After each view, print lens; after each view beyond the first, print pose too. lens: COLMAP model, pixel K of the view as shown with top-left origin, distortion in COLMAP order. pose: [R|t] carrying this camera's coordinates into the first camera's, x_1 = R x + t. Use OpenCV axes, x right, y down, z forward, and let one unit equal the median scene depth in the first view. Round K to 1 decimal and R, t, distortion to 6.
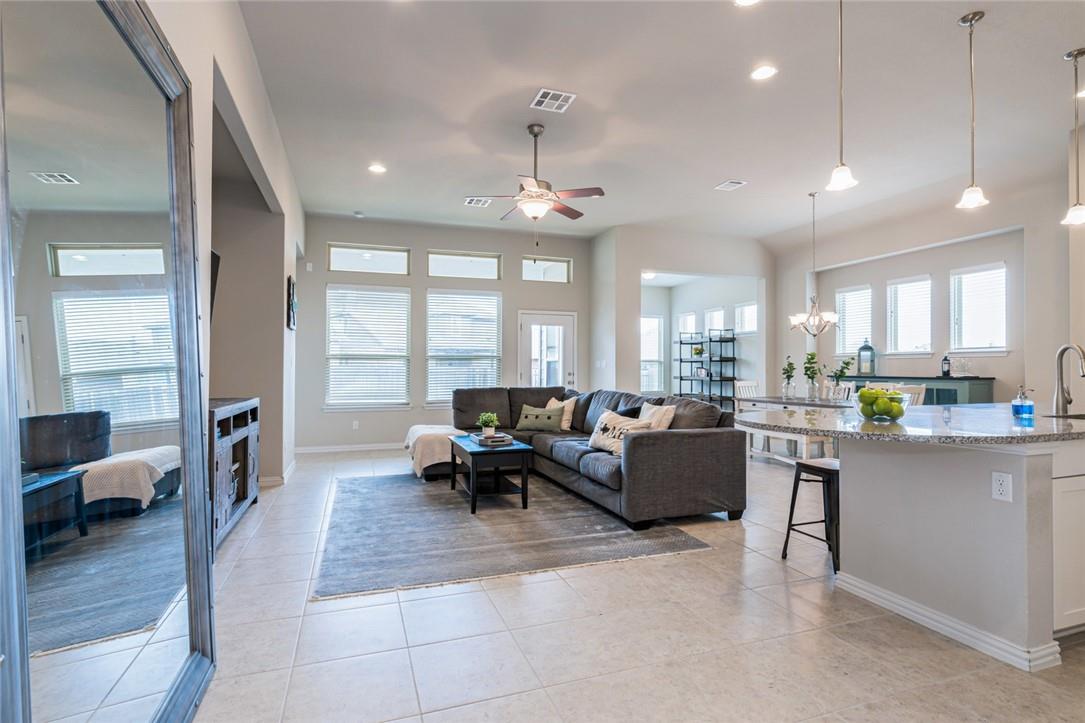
lens RADIAL K [[515.7, 0, 516.6], [0, 515.7, 361.9], [0, 0, 1]] dist [-0.001654, -0.000038]
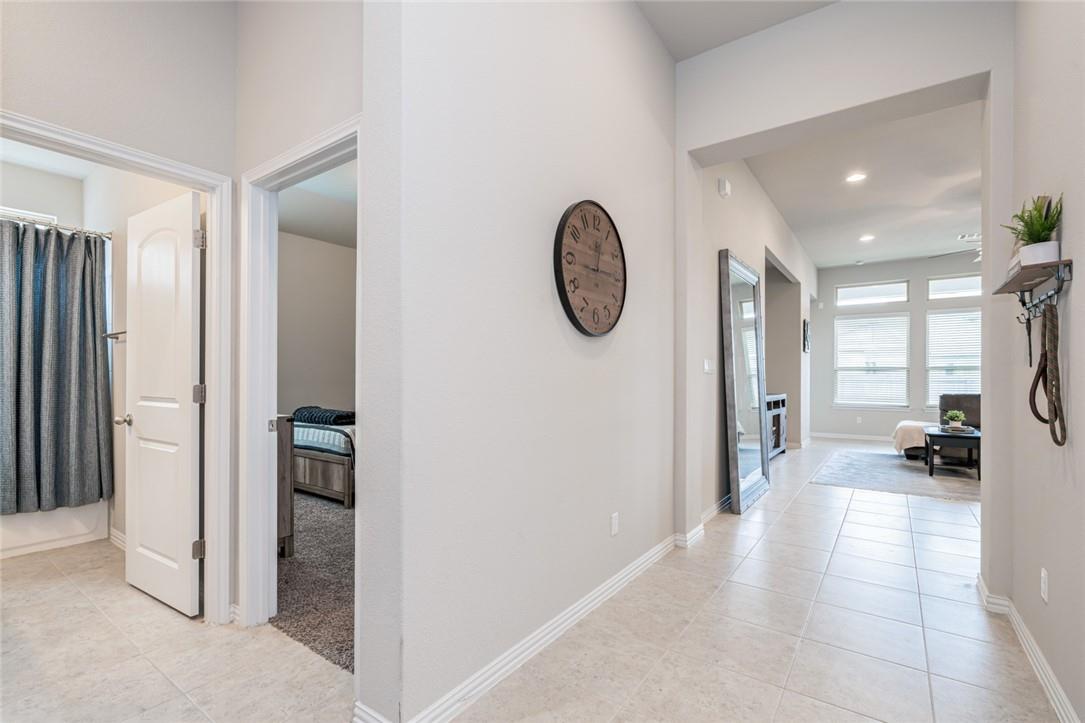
lens RADIAL K [[492.6, 0, 535.3], [0, 492.6, 373.1], [0, 0, 1]] dist [-0.004130, -0.000380]
pose [[0.593722, -0.005066, -0.804654, 0.278123], [0.008634, 0.999963, 0.000074, -0.008209], [0.804624, -0.006991, 0.593744, -0.553702]]
